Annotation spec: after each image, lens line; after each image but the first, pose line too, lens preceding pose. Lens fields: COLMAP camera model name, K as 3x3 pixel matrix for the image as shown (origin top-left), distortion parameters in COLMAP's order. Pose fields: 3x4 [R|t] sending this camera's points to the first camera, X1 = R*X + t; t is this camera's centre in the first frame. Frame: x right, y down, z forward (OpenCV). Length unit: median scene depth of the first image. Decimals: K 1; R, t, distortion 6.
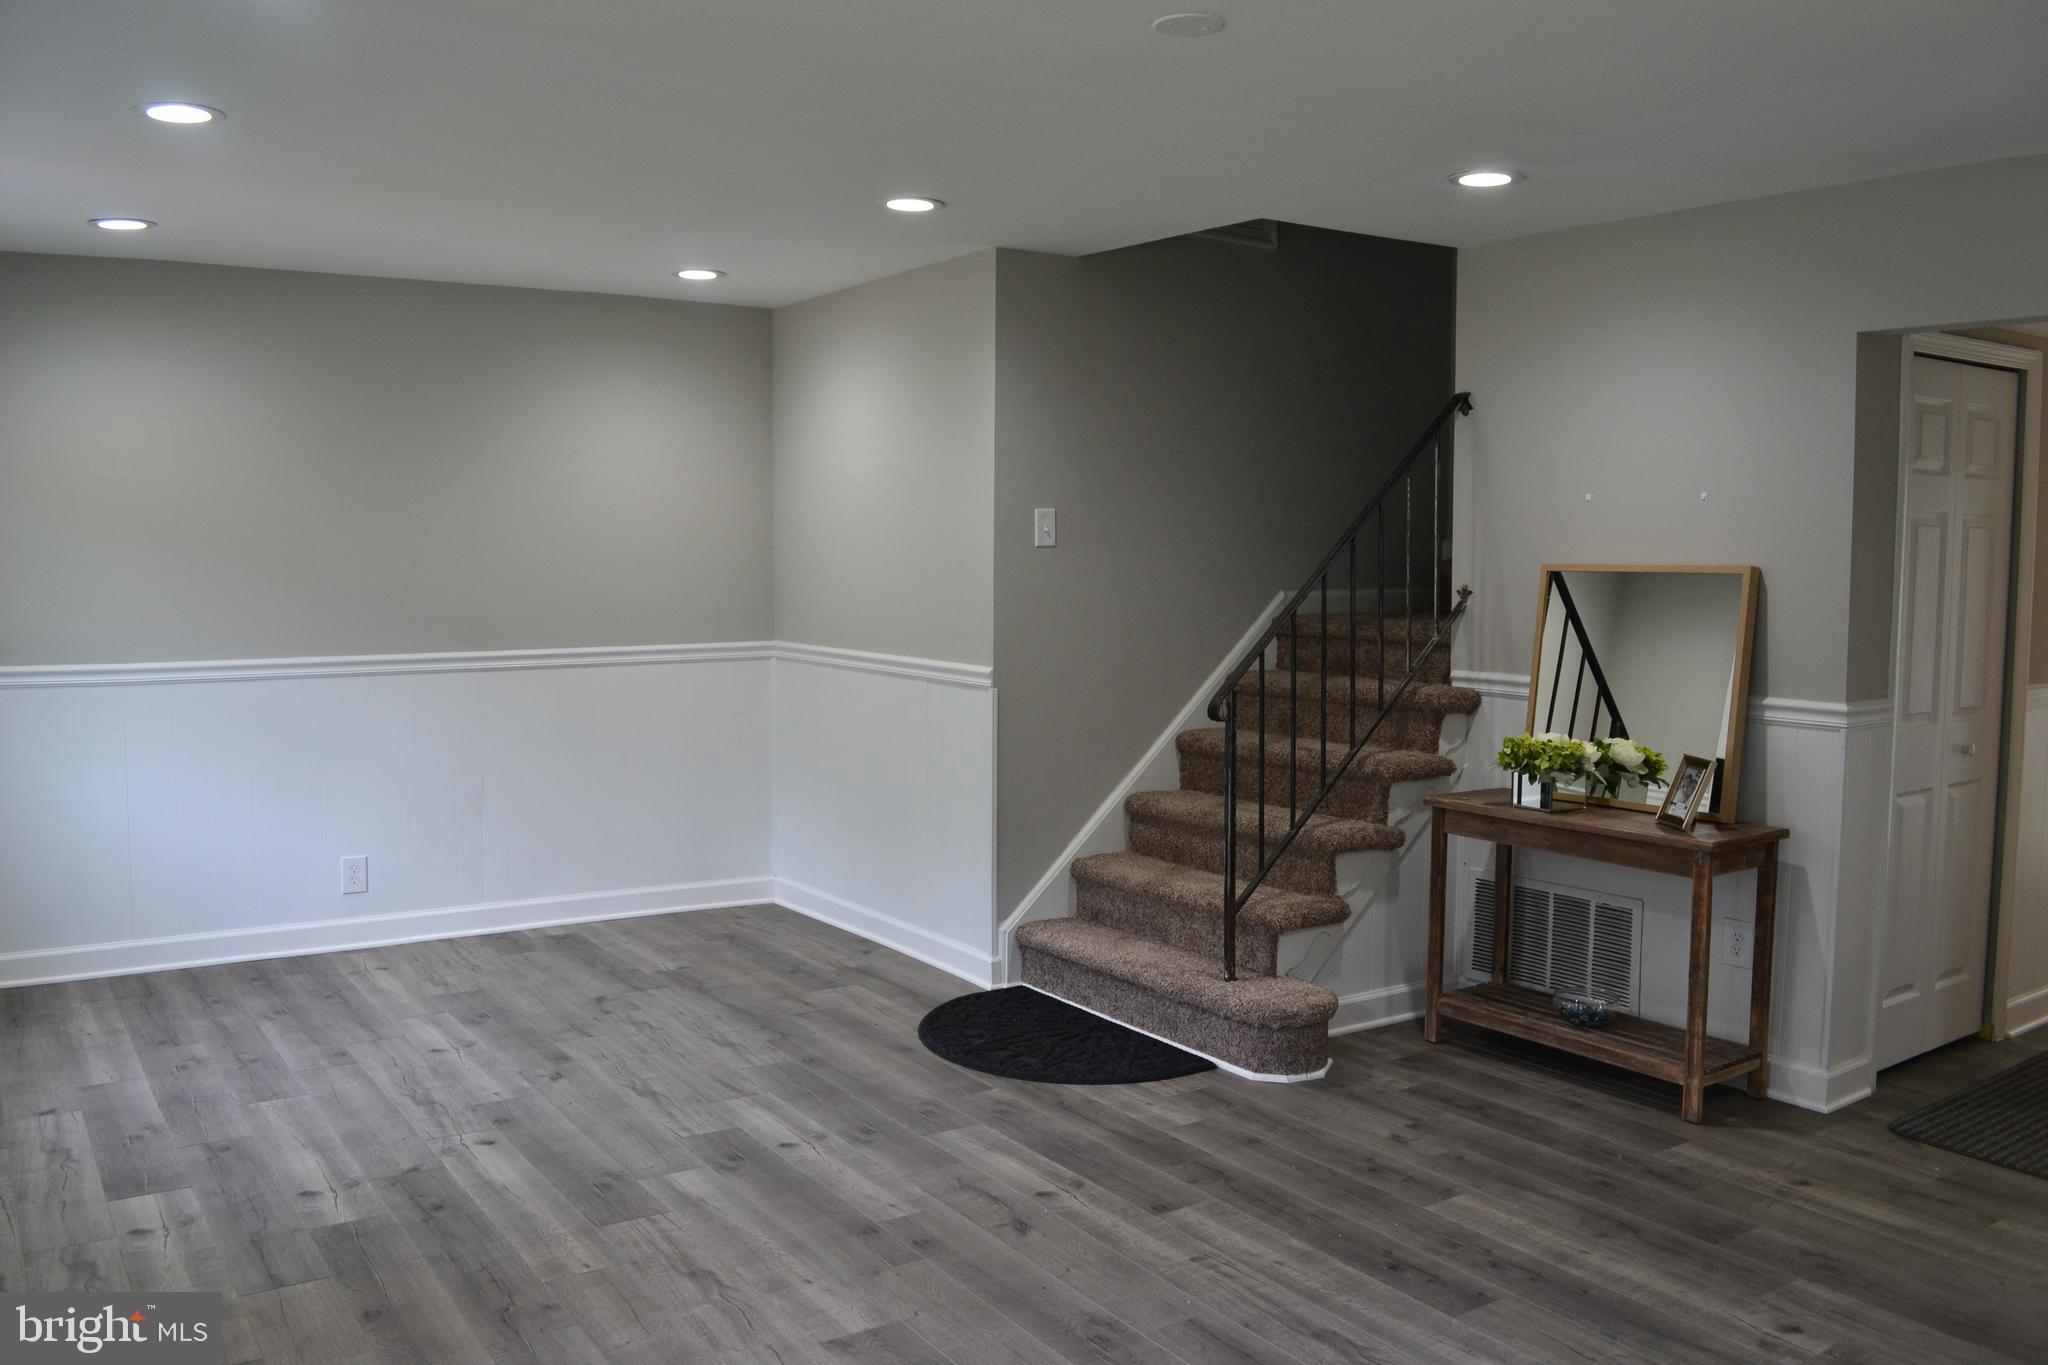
lens RADIAL K [[1640.0, 0, 1017.8], [0, 1640.0, 688.2], [0, 0, 1]] dist [-0.077459, 0.010116]
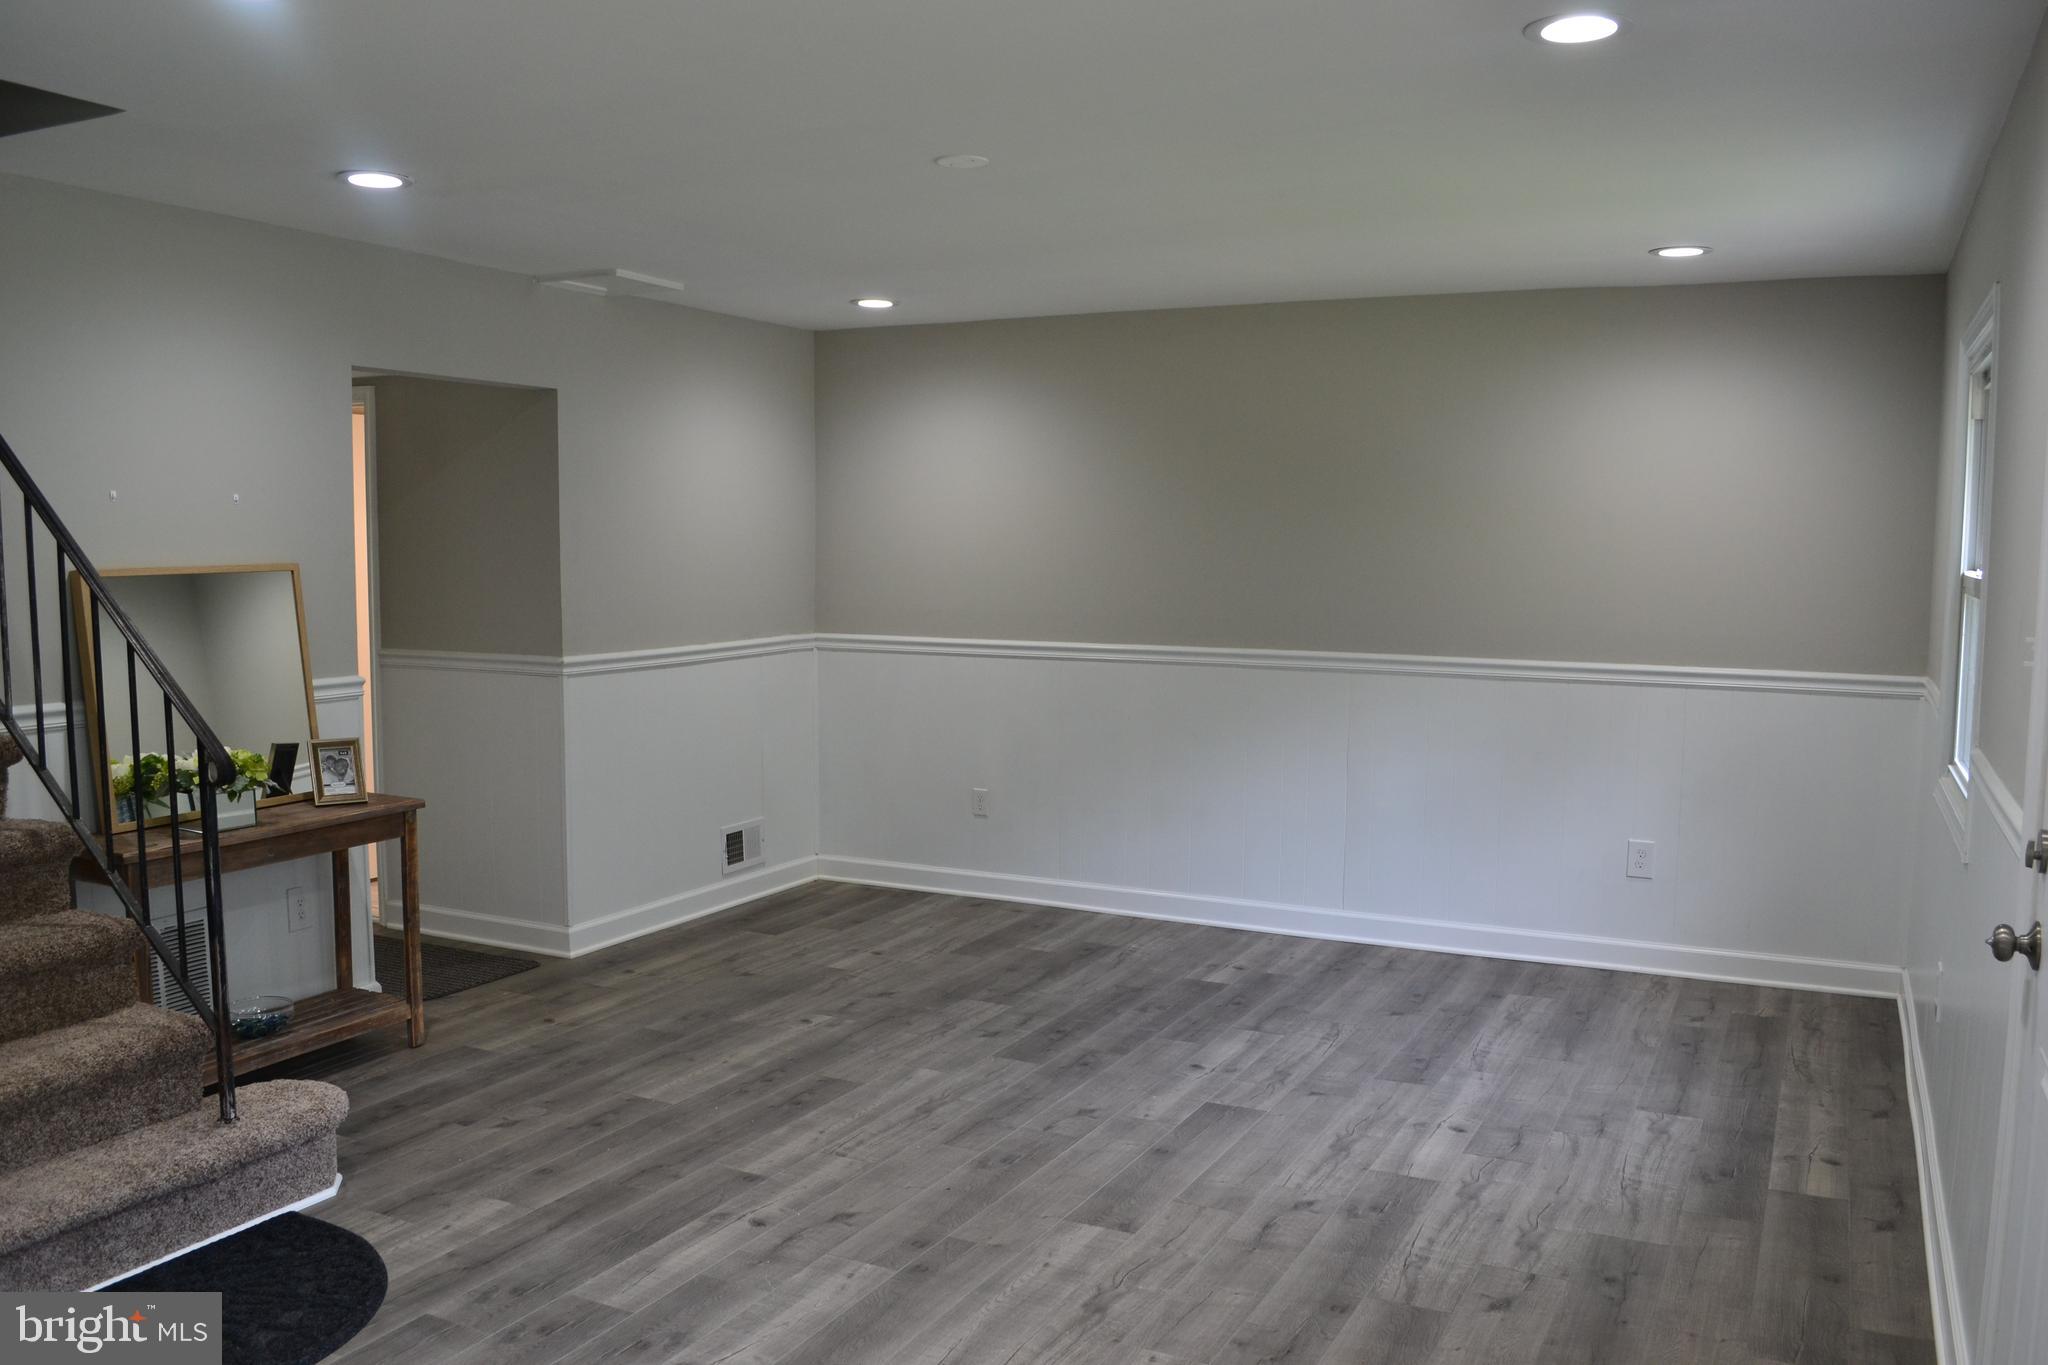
lens RADIAL K [[1640.0, 0, 1017.8], [0, 1640.0, 688.2], [0, 0, 1]] dist [-0.077459, 0.010116]
pose [[-0.479179, -0.086371, 0.873457, -0.810541], [0.069794, 0.988246, 0.136011, -0.115868], [-0.874938, 0.126136, -0.467519, 1.182280]]
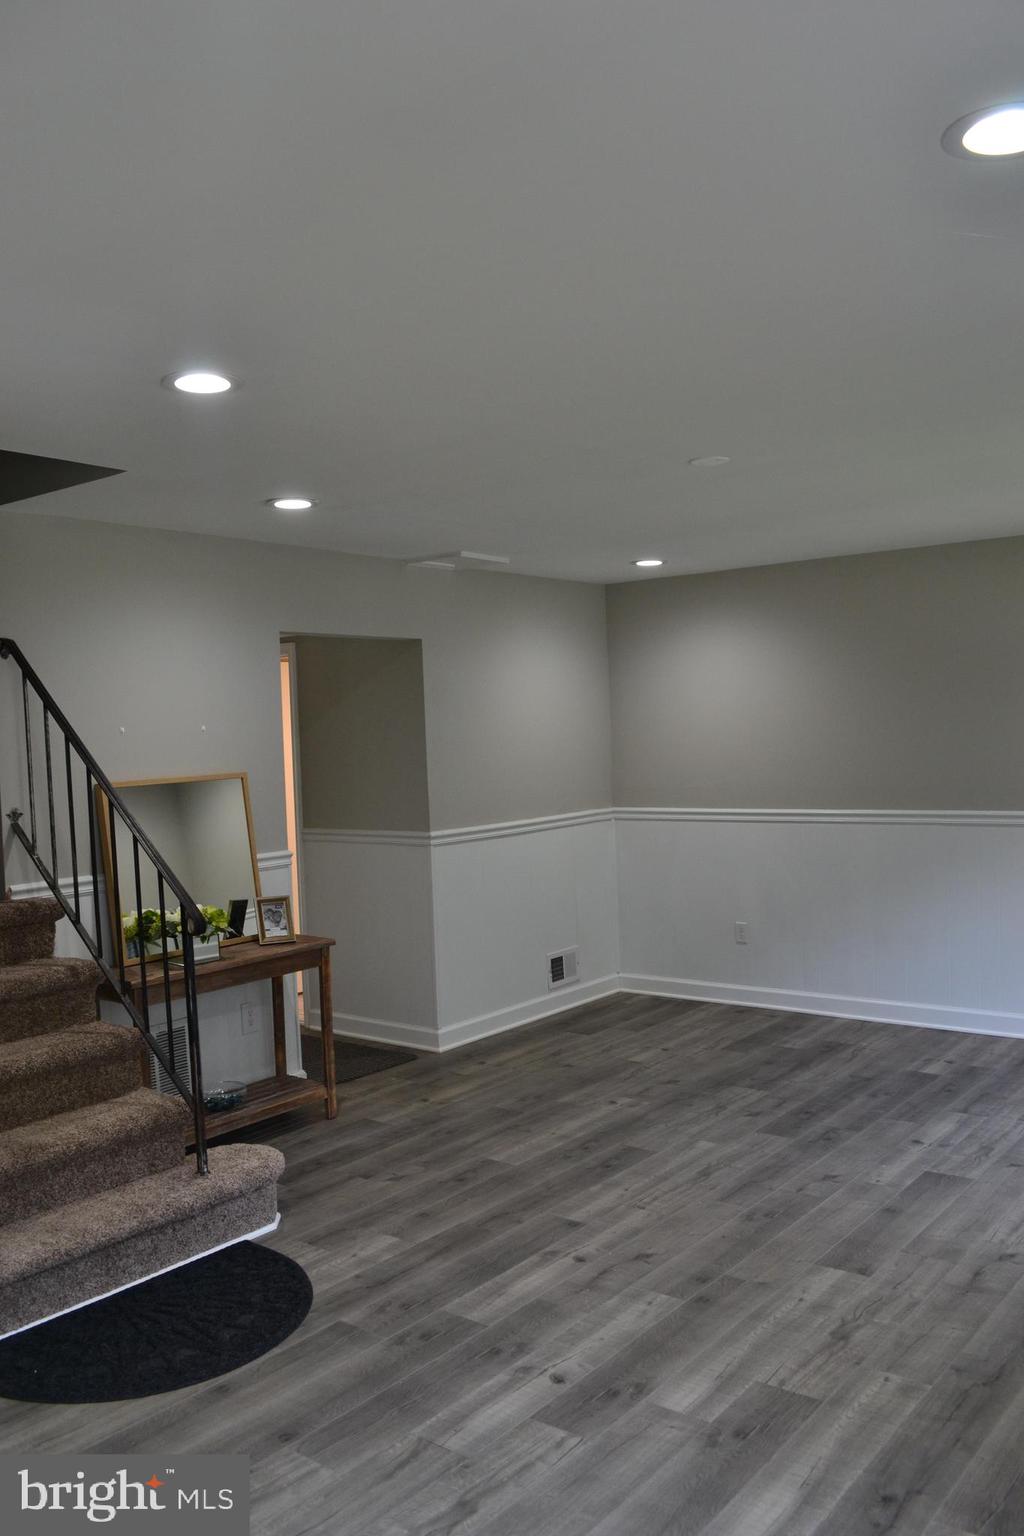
lens RADIAL K [[1230.0, 0, 522.5], [0, 1230.0, 769.4], [0, 0, 1]] dist [-0.077459, 0.010116]
pose [[-0.300467, -0.022450, 0.953528, -0.815703], [0.118726, 0.991067, 0.060745, -0.128741], [-0.946374, 0.131460, -0.295117, 1.182111]]
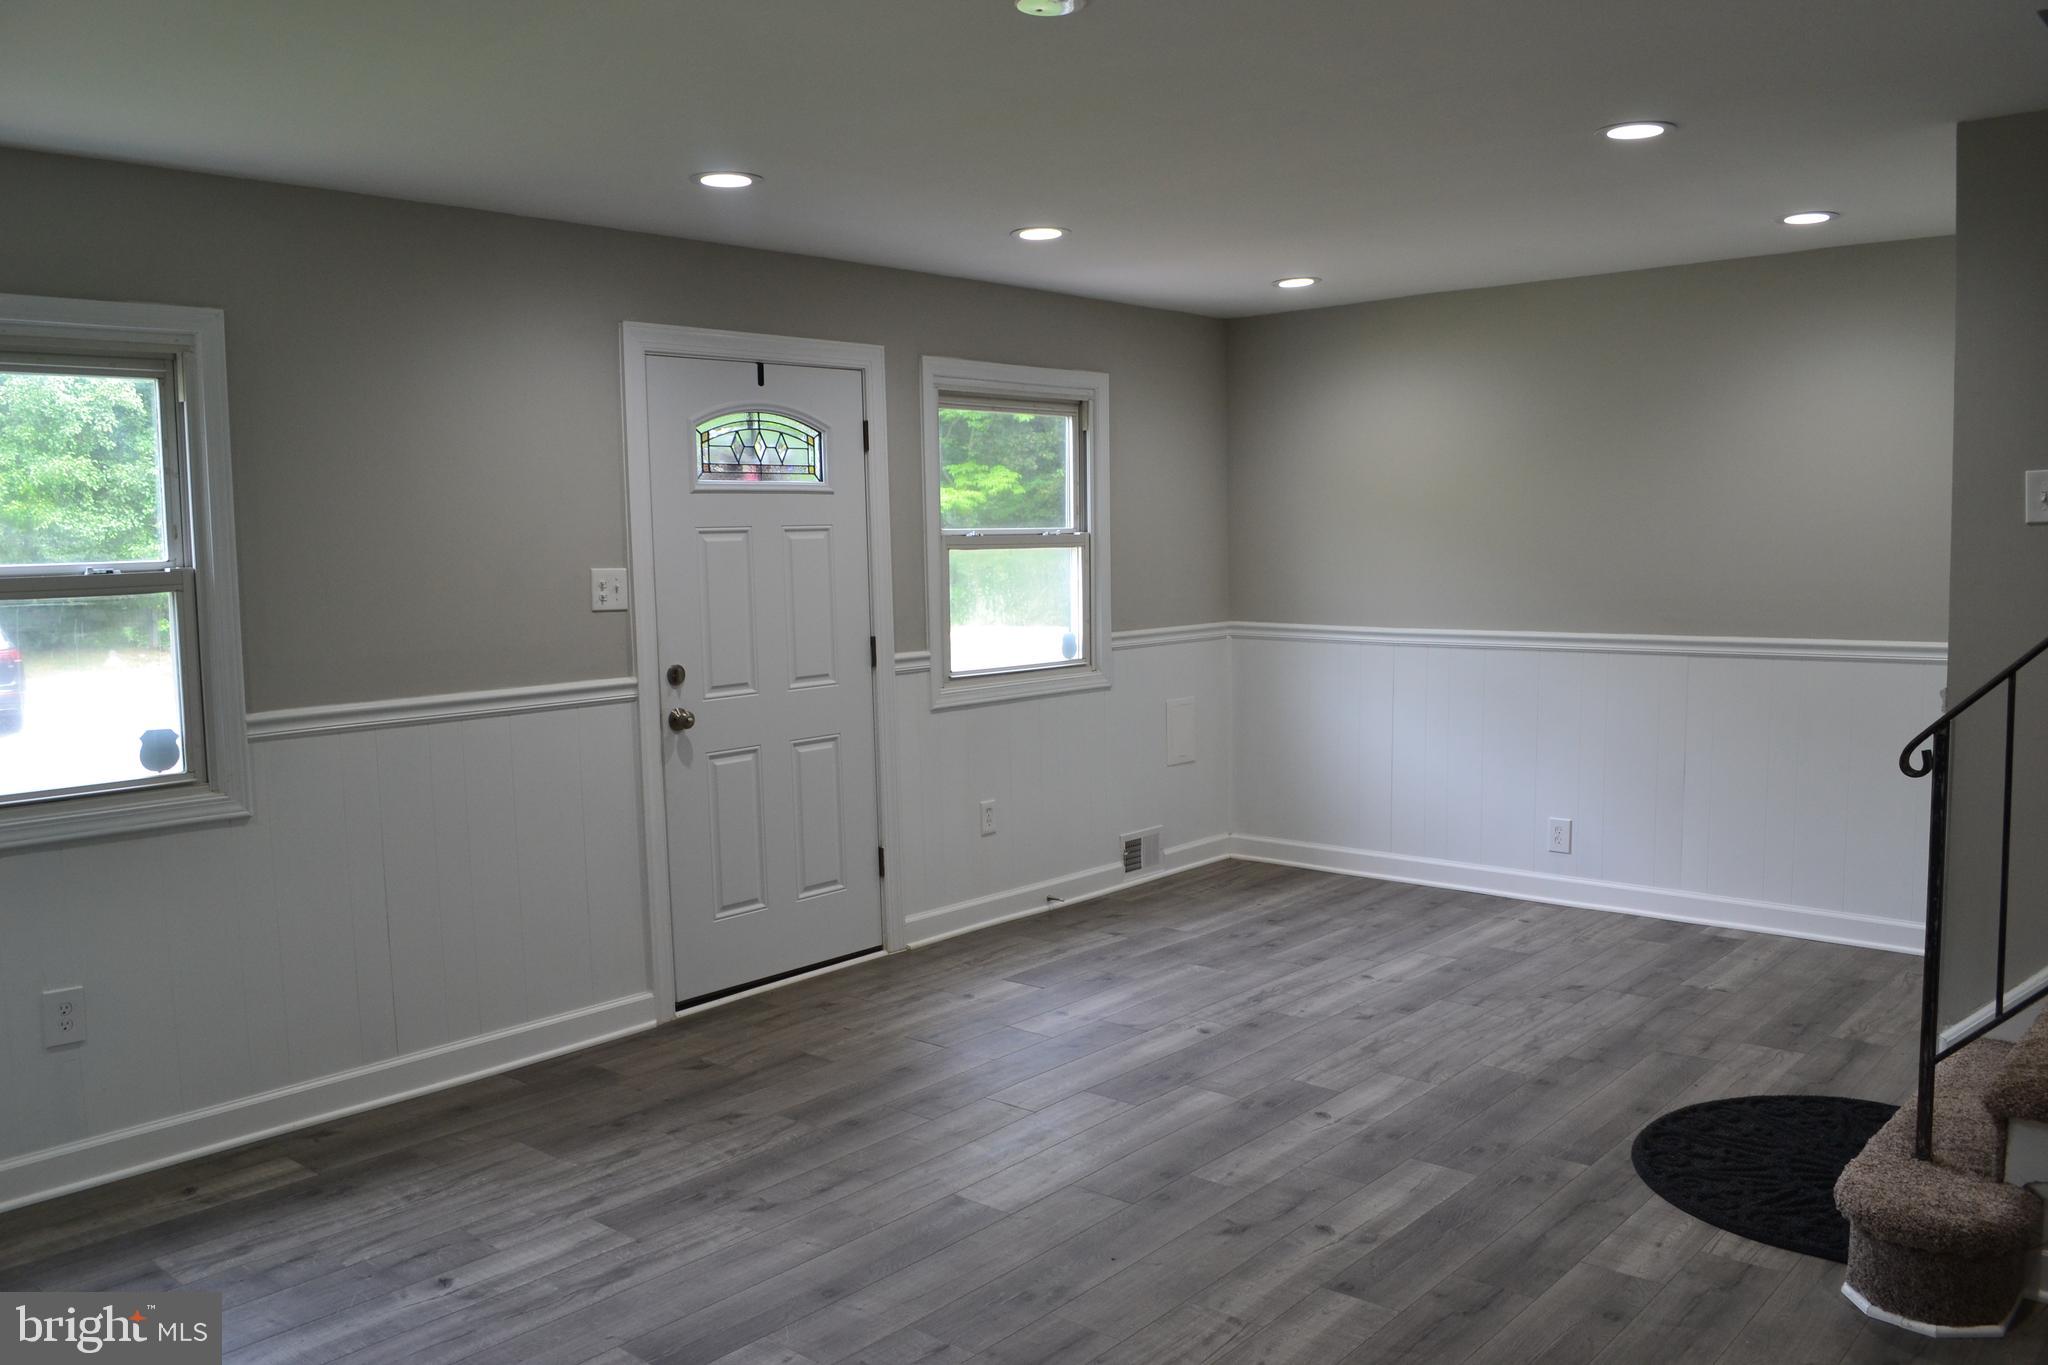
lens RADIAL K [[1640.0, 0, 1017.8], [0, 1640.0, 688.2], [0, 0, 1]] dist [-0.077459, 0.010116]
pose [[0.247154, 0.077925, -0.965838, 0.781358], [-0.063431, 0.995924, 0.064120, -0.041870], [0.966898, 0.045417, 0.251090, 0.541065]]
